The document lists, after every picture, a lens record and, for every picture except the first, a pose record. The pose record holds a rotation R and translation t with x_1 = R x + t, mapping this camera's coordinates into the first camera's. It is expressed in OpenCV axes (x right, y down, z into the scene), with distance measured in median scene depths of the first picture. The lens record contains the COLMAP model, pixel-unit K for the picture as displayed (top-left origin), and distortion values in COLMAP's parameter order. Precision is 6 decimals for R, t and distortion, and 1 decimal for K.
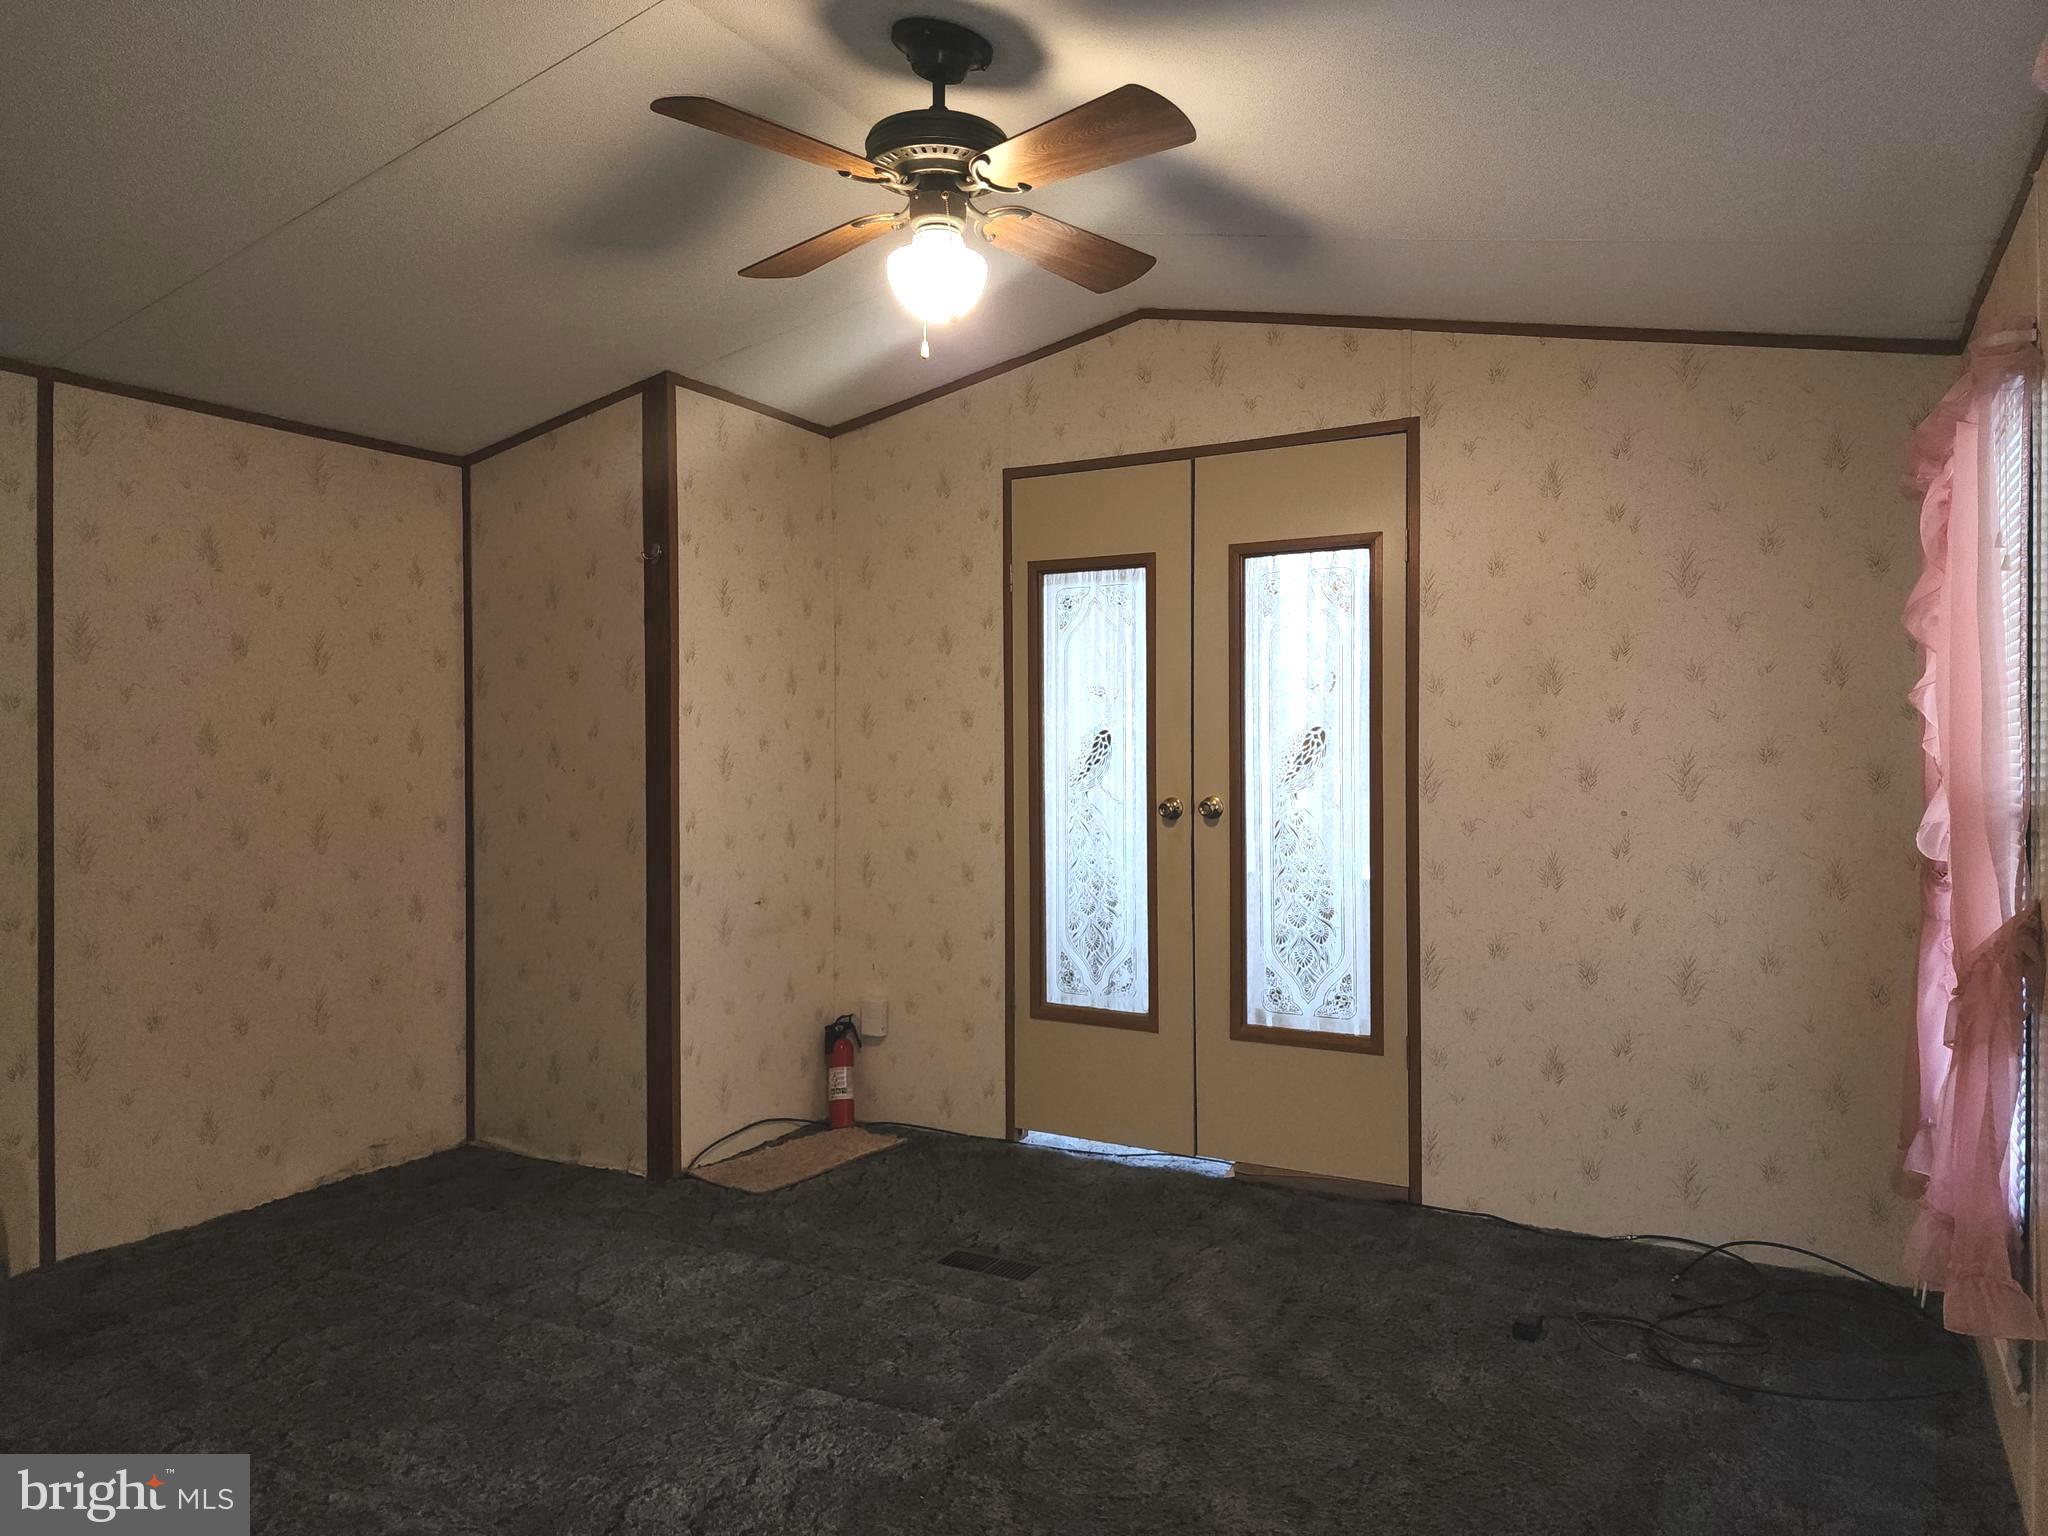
lens RADIAL K [[1381.2, 0, 1024.7], [0, 1381.2, 759.3], [0, 0, 1]] dist [0.079479, -0.080823]
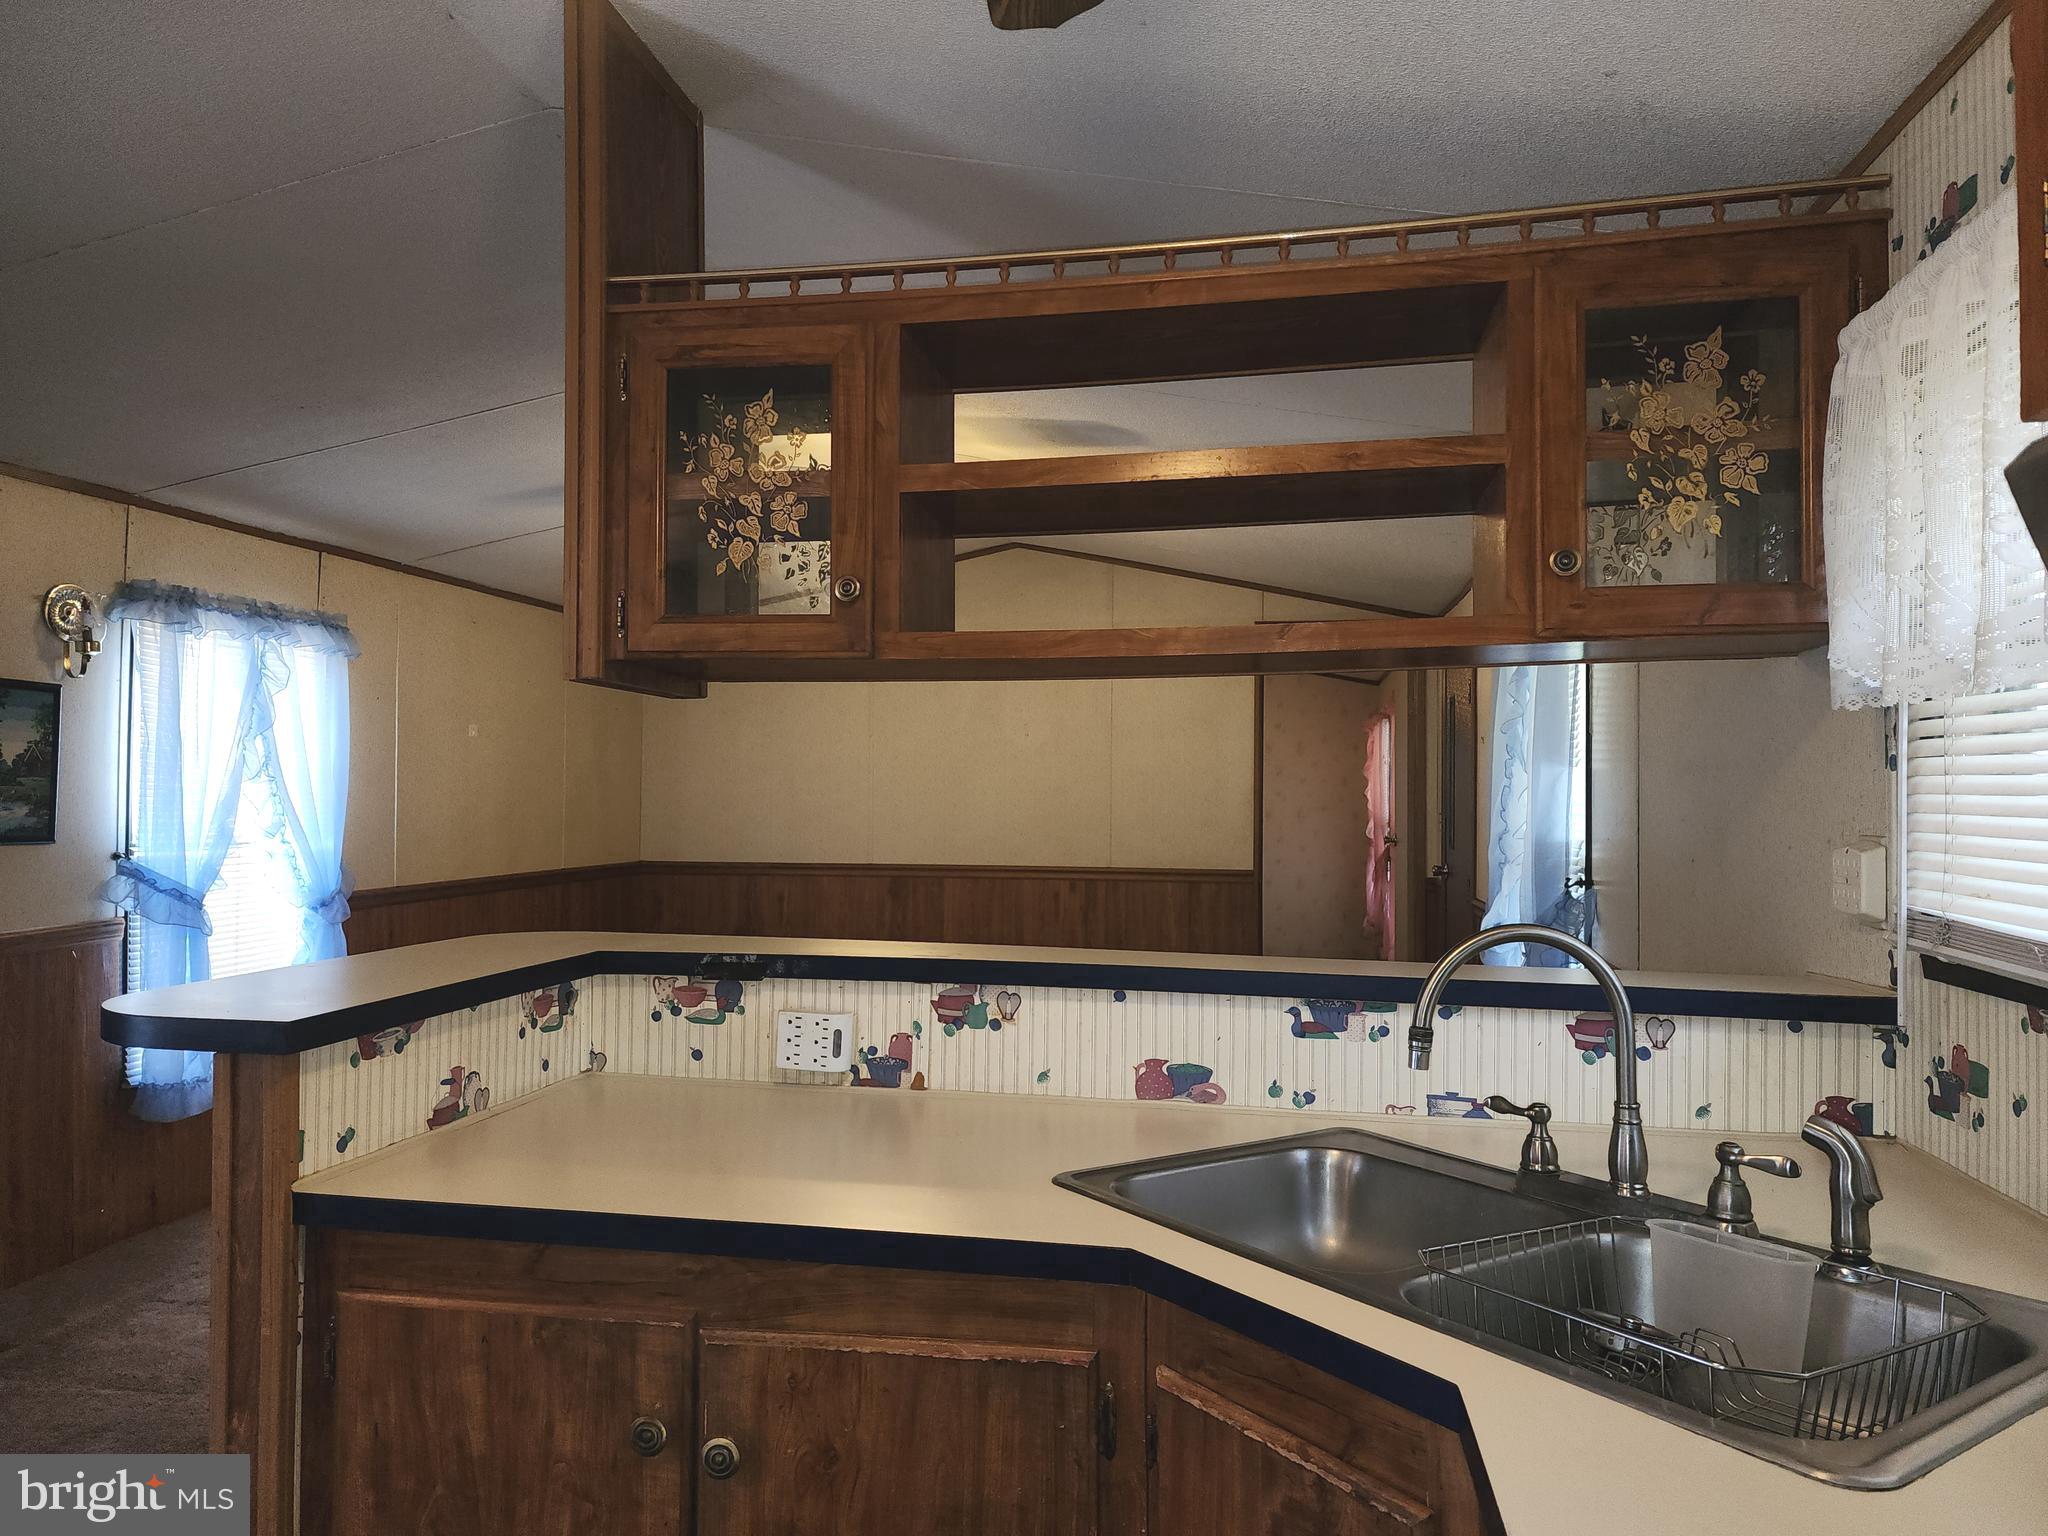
lens RADIAL K [[1381.2, 0, 1020.7], [0, 1381.2, 778.6], [0, 0, 1]] dist [0.079479, -0.080823]
pose [[0.949285, 0.017145, 0.313950, -0.862156], [-0.009818, 0.999642, -0.024904, 0.010403], [-0.314264, 0.020559, 0.949113, -1.366487]]
